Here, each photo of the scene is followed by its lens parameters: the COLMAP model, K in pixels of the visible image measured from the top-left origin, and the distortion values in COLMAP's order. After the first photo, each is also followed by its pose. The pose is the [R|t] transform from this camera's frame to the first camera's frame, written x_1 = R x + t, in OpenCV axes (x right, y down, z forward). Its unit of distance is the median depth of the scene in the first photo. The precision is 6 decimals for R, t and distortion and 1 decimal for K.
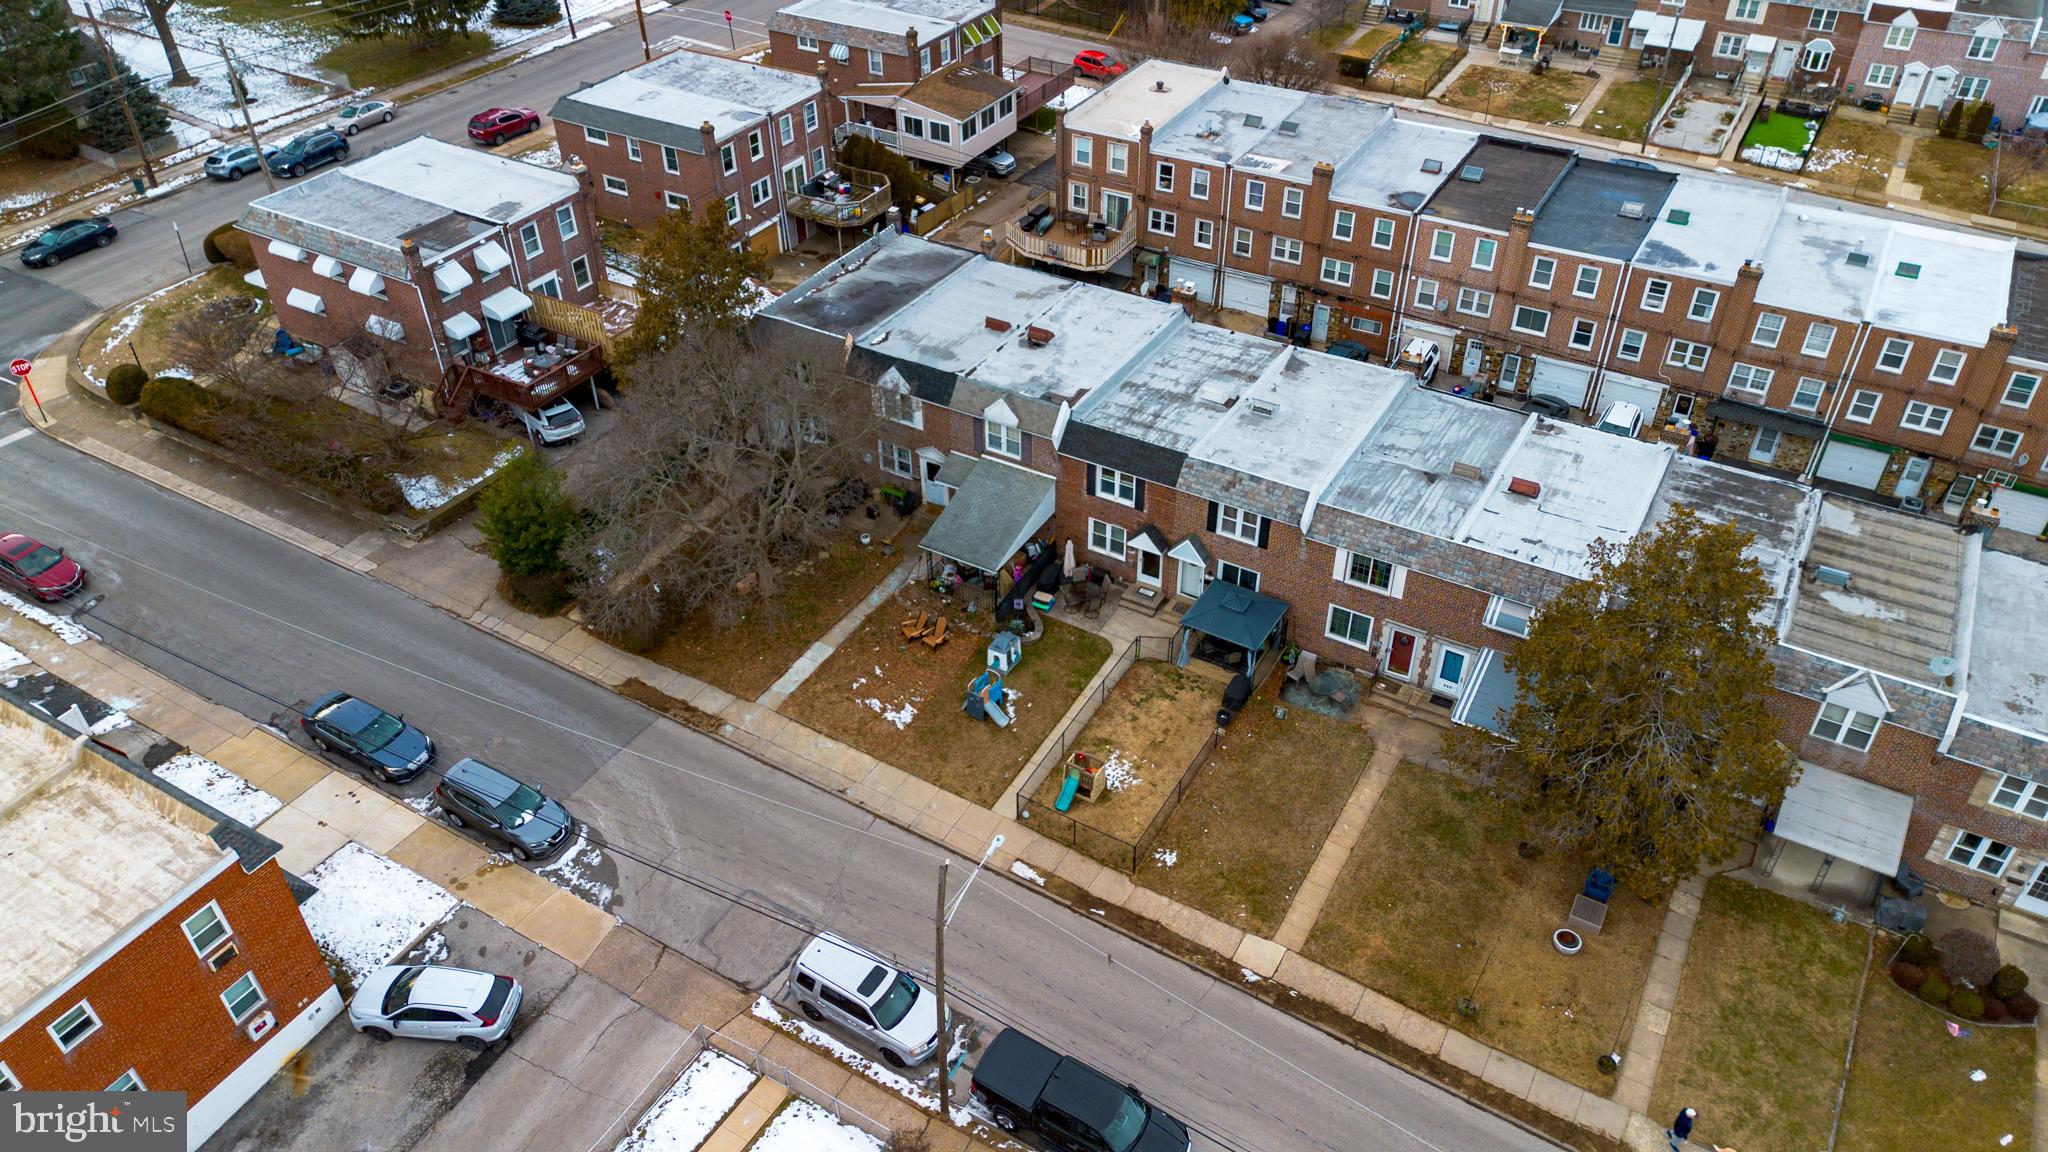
lens RADIAL K [[1433.1, 0, 1023.2], [0, 1433.1, 565.5], [0, 0, 1]] dist [0.098613, -0.122499]
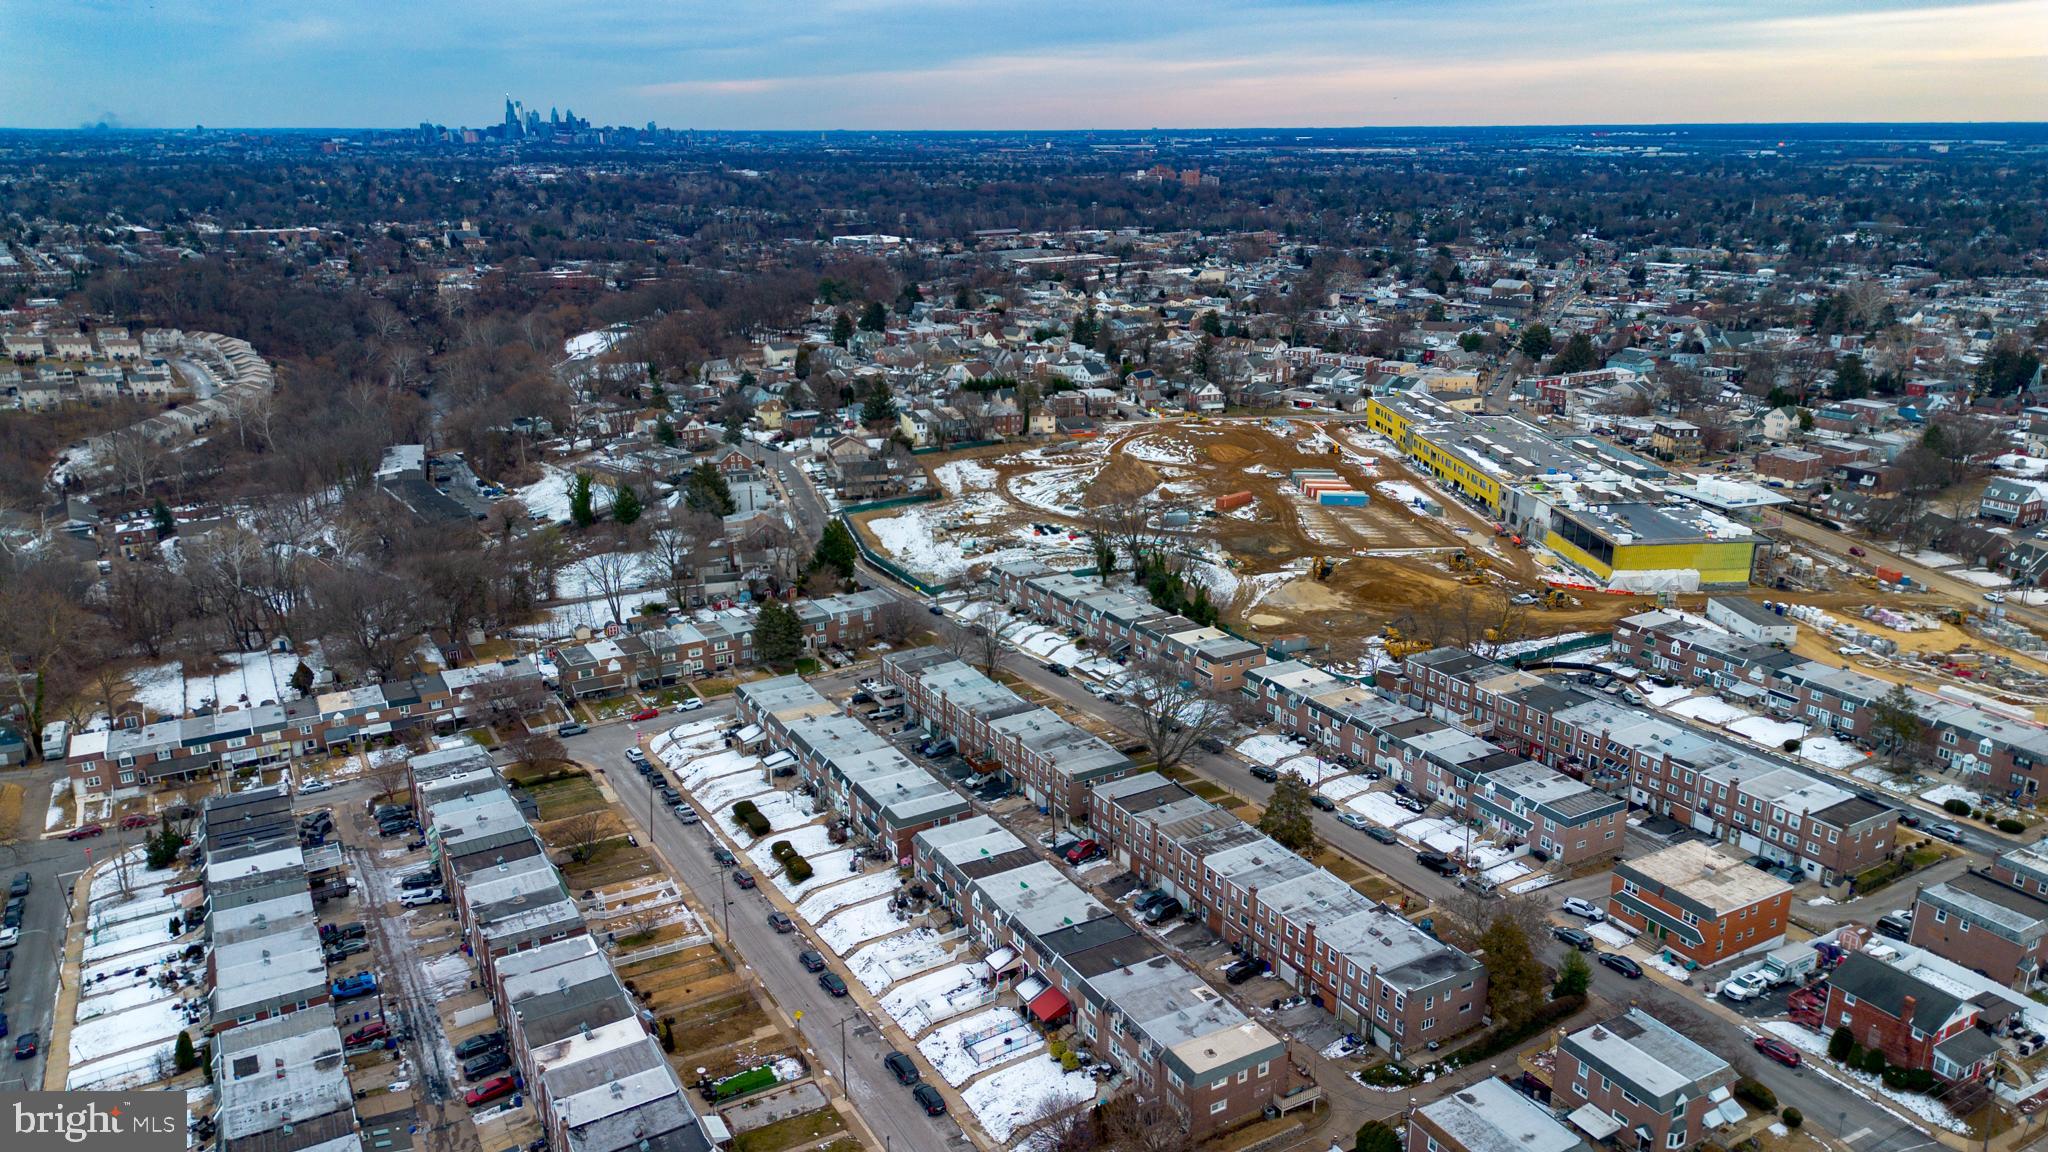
lens RADIAL K [[1433.1, 0, 1023.2], [0, 1433.1, 565.5], [0, 0, 1]] dist [0.098613, -0.122499]
pose [[-0.865671, -0.131958, 0.482908, -0.582511], [0.314489, 0.607182, 0.729676, -2.518170], [-0.389500, 0.783529, -0.484121, 1.866846]]
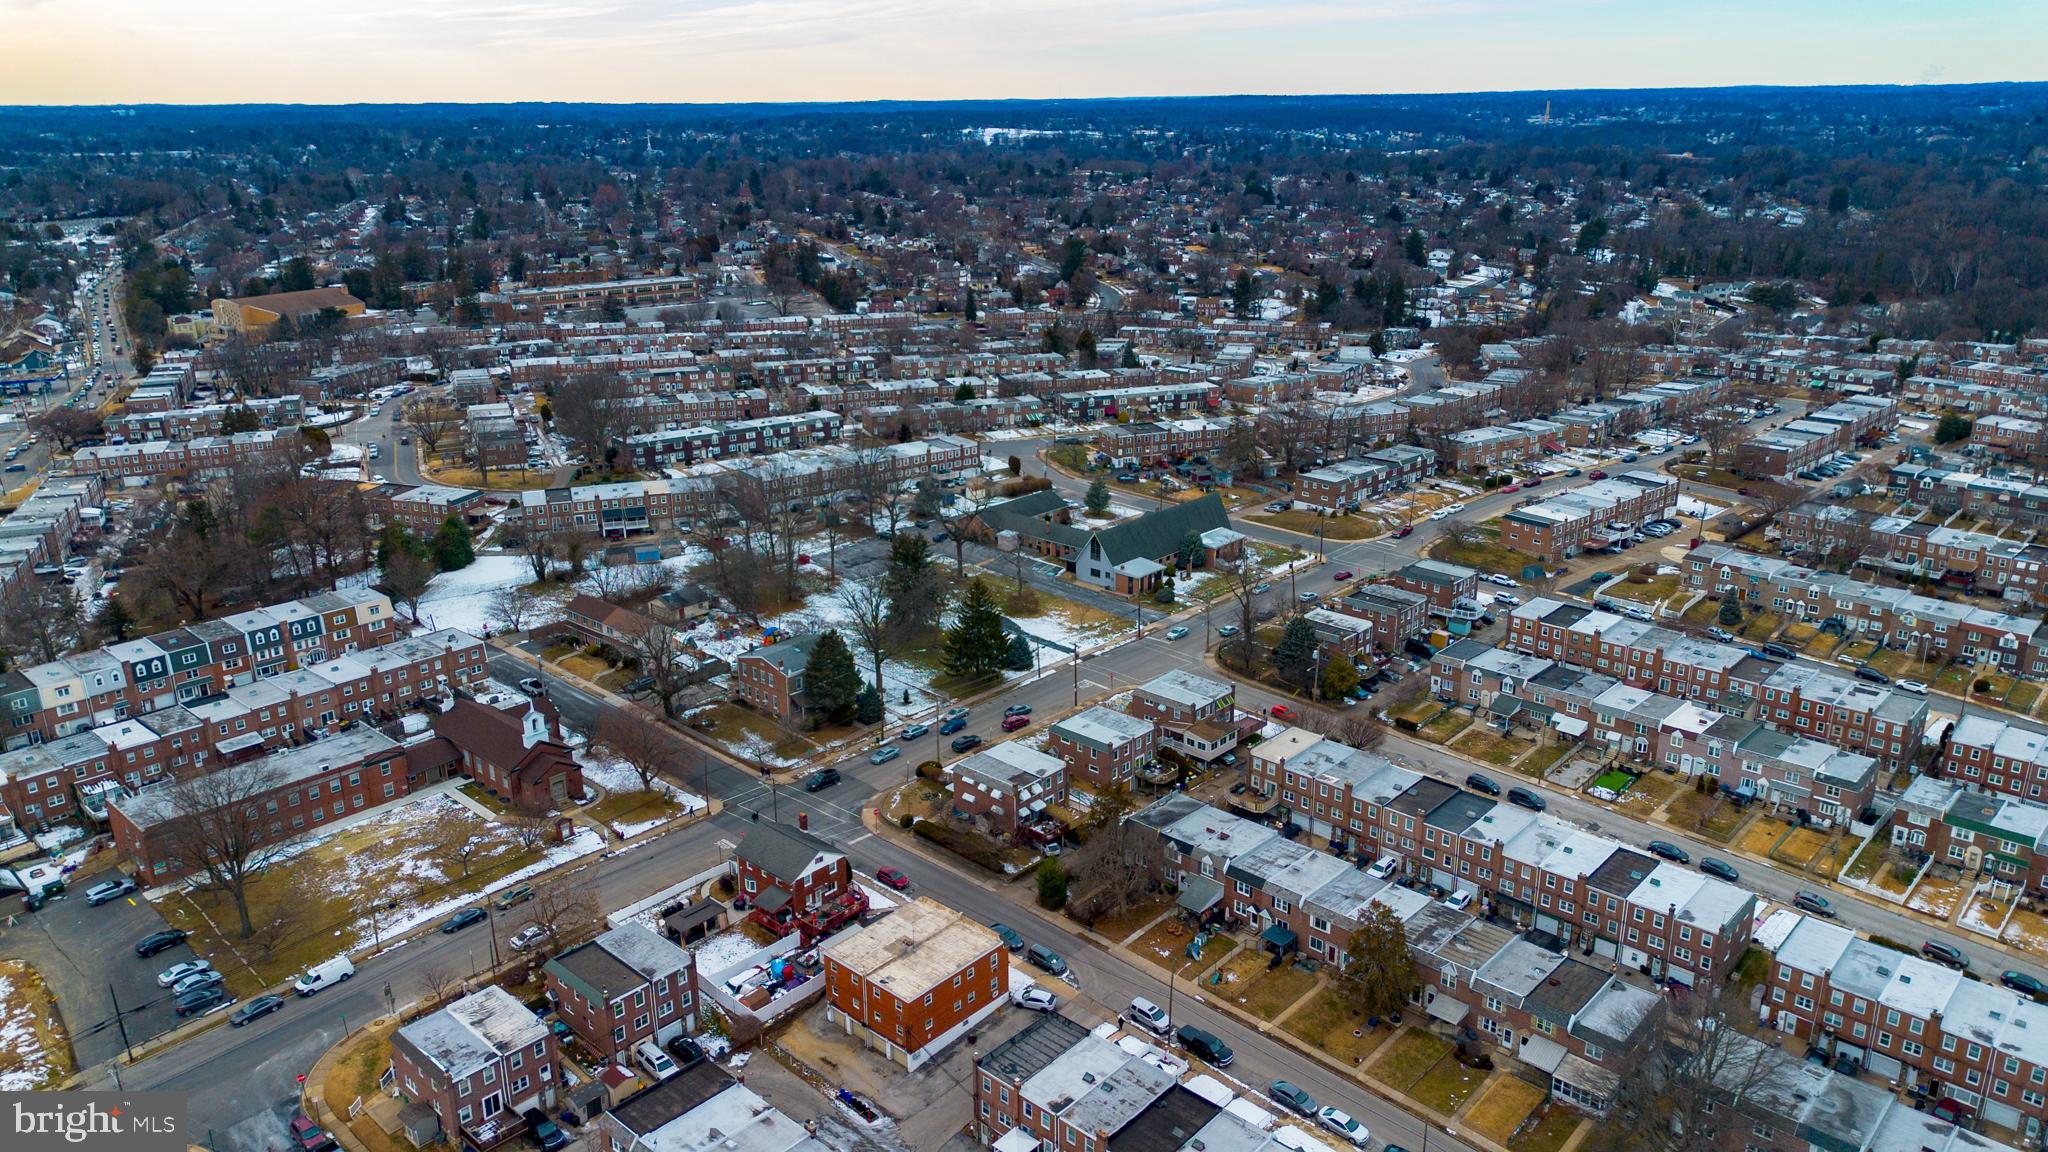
lens RADIAL K [[1433.1, 0, 1023.2], [0, 1433.1, 565.5], [0, 0, 1]] dist [0.098613, -0.122499]
pose [[0.976906, 0.067005, -0.202894, 0.154055], [-0.130556, 0.938872, -0.318550, 0.280989], [0.169147, 0.337683, 0.925937, -1.782726]]
